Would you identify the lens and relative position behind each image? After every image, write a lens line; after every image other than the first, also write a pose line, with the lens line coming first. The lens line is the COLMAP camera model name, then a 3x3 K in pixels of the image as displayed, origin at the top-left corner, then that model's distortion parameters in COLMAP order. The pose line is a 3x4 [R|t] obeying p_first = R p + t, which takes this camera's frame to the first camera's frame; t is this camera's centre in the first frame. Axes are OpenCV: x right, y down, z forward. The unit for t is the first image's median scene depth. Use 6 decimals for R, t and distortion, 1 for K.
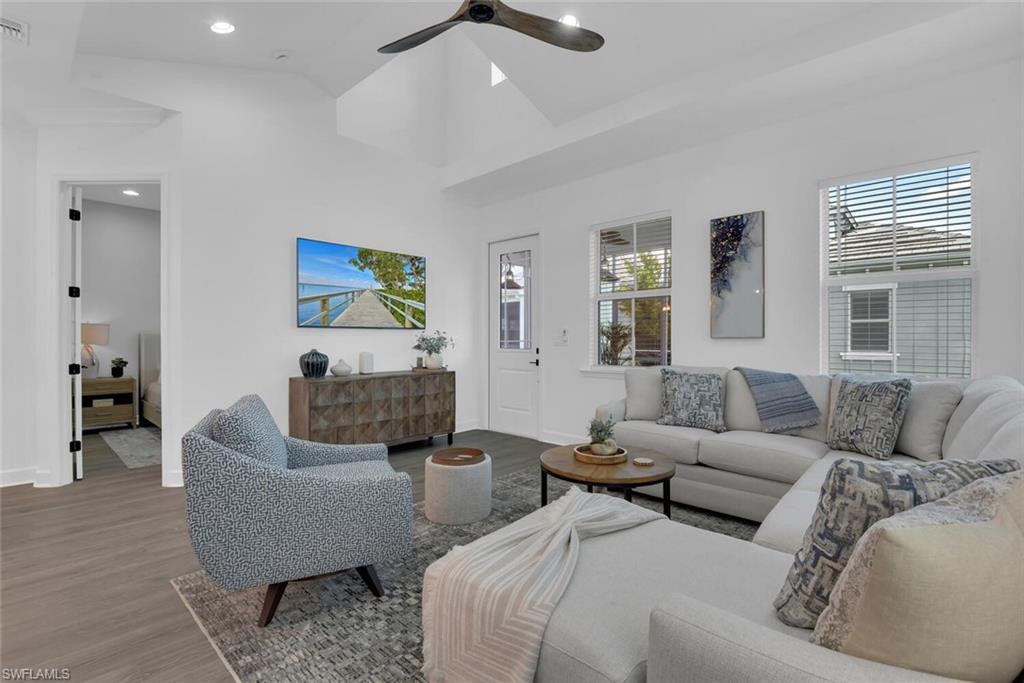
lens RADIAL K [[465.2, 0, 514.9], [0, 465.2, 342.8], [0, 0, 1]] dist [0.001790, -0.011686]
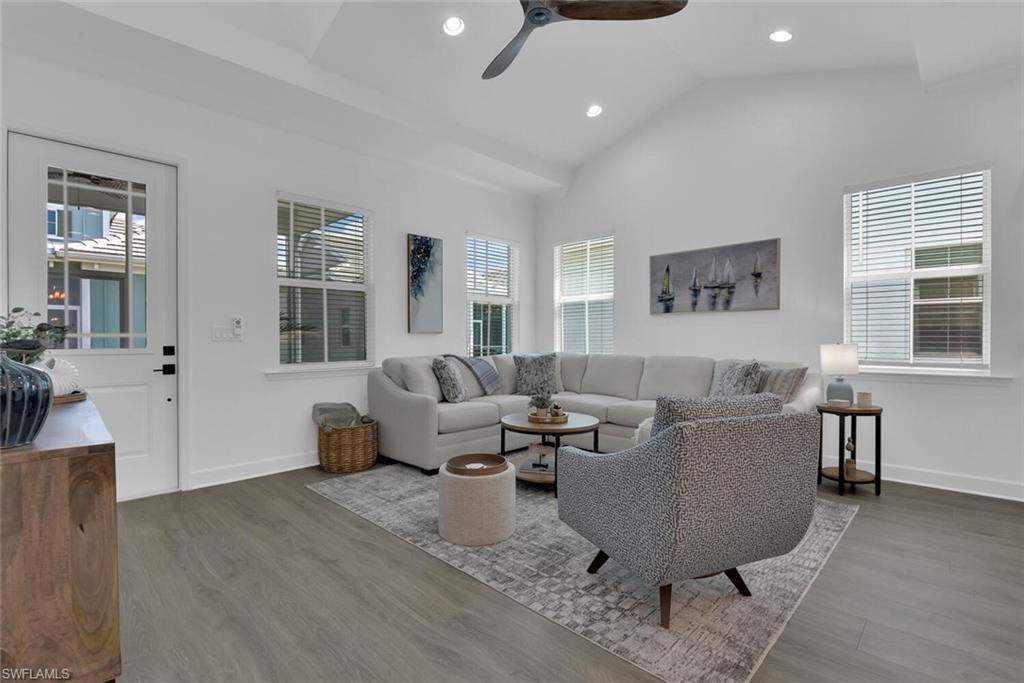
lens RADIAL K [[458.0, 0, 512.0], [0, 458.0, 341.5], [0, 0, 1]] dist [-0.000541, -0.000108]
pose [[0.037726, -0.004966, 0.999276, -0.766950], [0.011057, 0.999929, 0.004552, 0.010215], [-0.999227, 0.010877, 0.037779, 0.712868]]
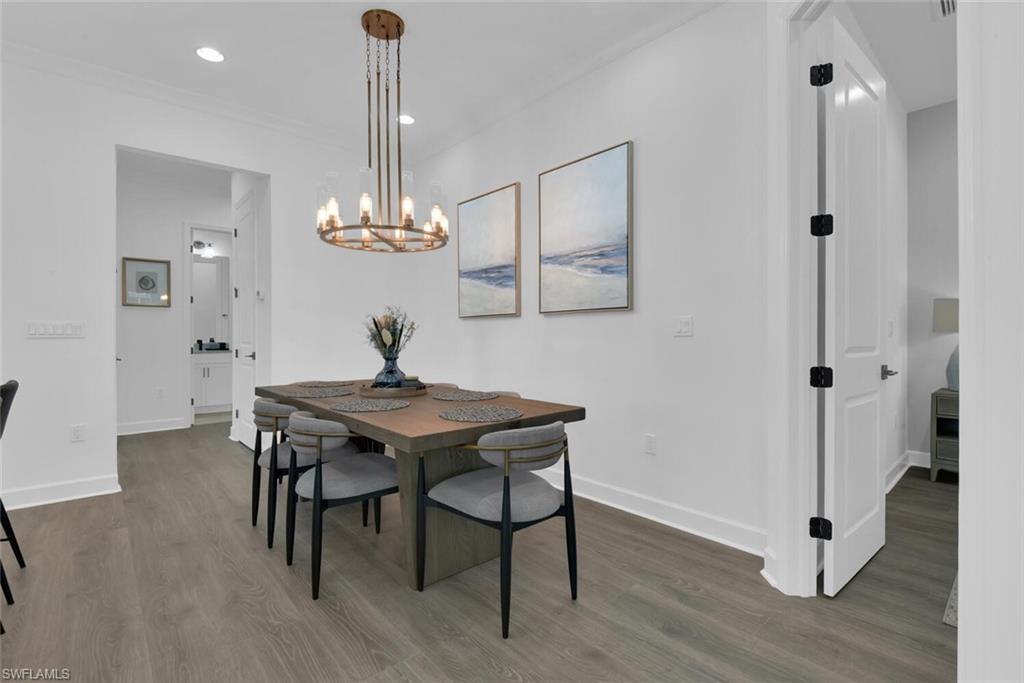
lens RADIAL K [[470.2, 0, 508.7], [0, 470.2, 338.6], [0, 0, 1]] dist [-0.000356, -0.004913]
pose [[-0.097141, 0.006962, -0.995246, -0.399975], [-0.005158, 0.999959, 0.007498, 0.012170], [0.995257, 0.005862, -0.097101, 0.691353]]
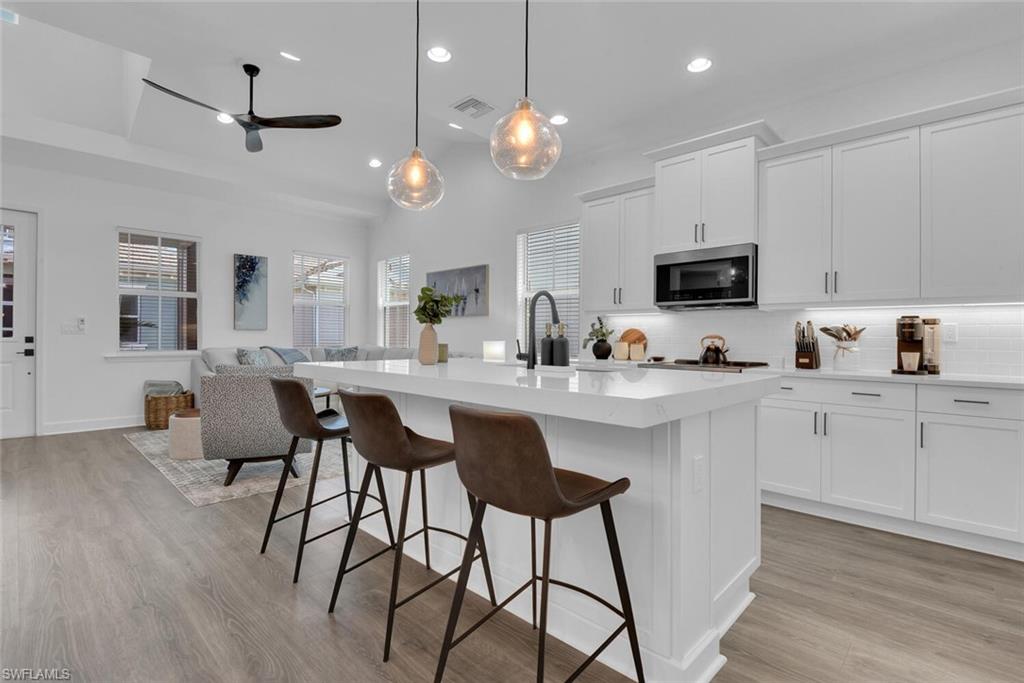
lens RADIAL K [[481.8, 0, 512.0], [0, 481.8, 341.5], [0, 0, 1]] dist [-0.019554, -0.000344]
pose [[0.012411, -0.006904, 0.999899, -1.209944], [-0.001481, 0.999975, 0.006923, 0.018318], [-0.999922, -0.001567, 0.012400, 0.048854]]
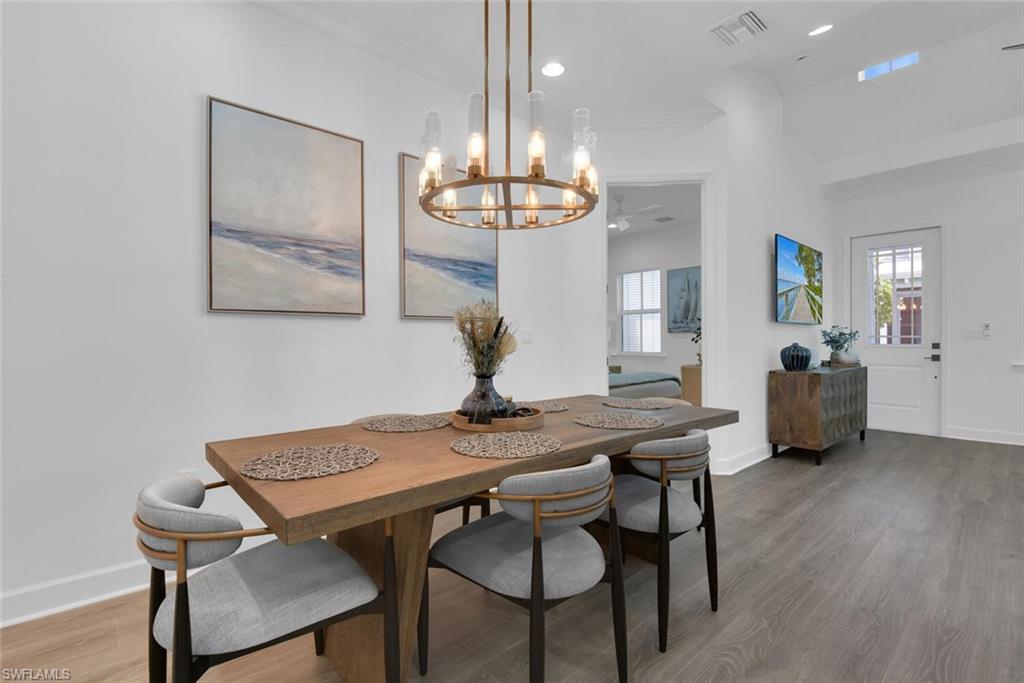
lens RADIAL K [[465.2, 0, 514.9], [0, 465.2, 342.8], [0, 0, 1]] dist [0.001790, -0.011686]
pose [[0.996117, -0.003741, -0.087955, -1.050738], [0.003404, 0.999986, -0.003991, 0.016416], [0.087968, 0.003676, 0.996116, -0.075251]]
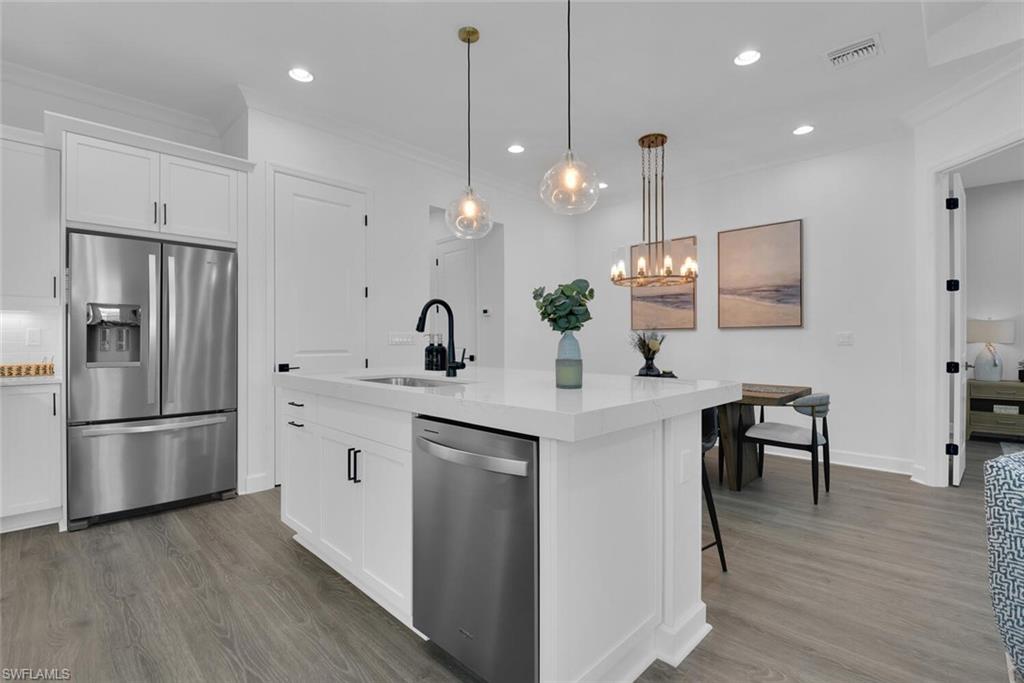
lens RADIAL K [[465.2, 0, 514.9], [0, 465.2, 342.8], [0, 0, 1]] dist [0.001790, -0.011686]
pose [[-0.026804, 0.003853, -0.999633, 0.006897], [-0.007954, 0.999960, 0.004068, 0.009891], [0.999609, 0.008060, -0.026772, 0.130399]]
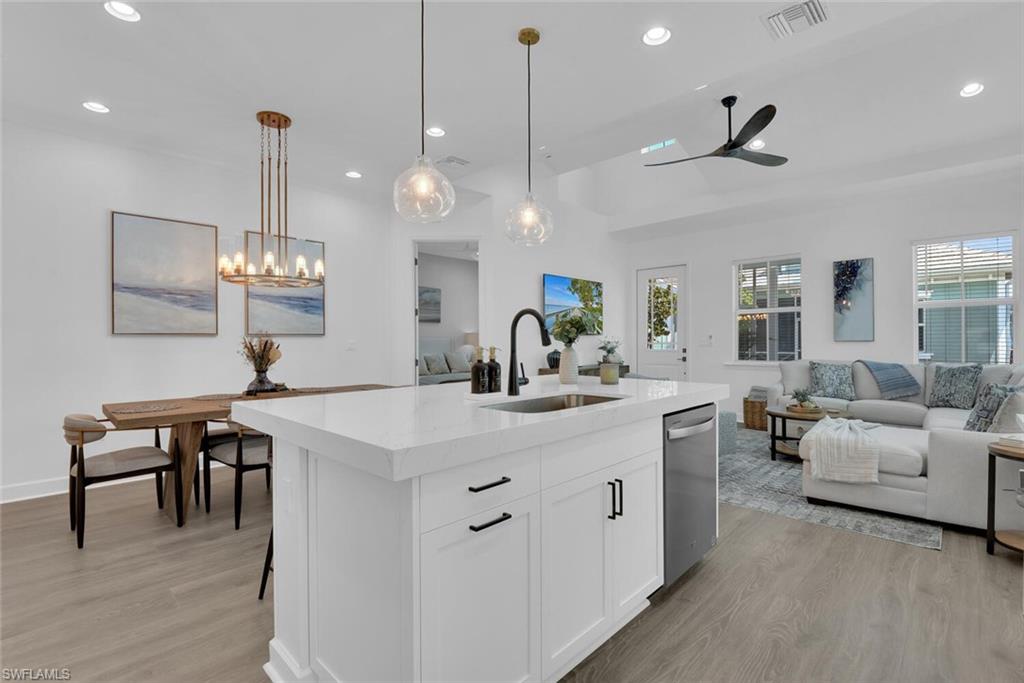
lens RADIAL K [[465.2, 0, 514.9], [0, 465.2, 342.8], [0, 0, 1]] dist [0.001790, -0.011686]
pose [[0.999880, -0.003647, -0.015062, -0.595034], [0.003575, 0.999982, -0.004777, -0.001446], [0.015079, 0.004722, 0.999875, -0.518720]]
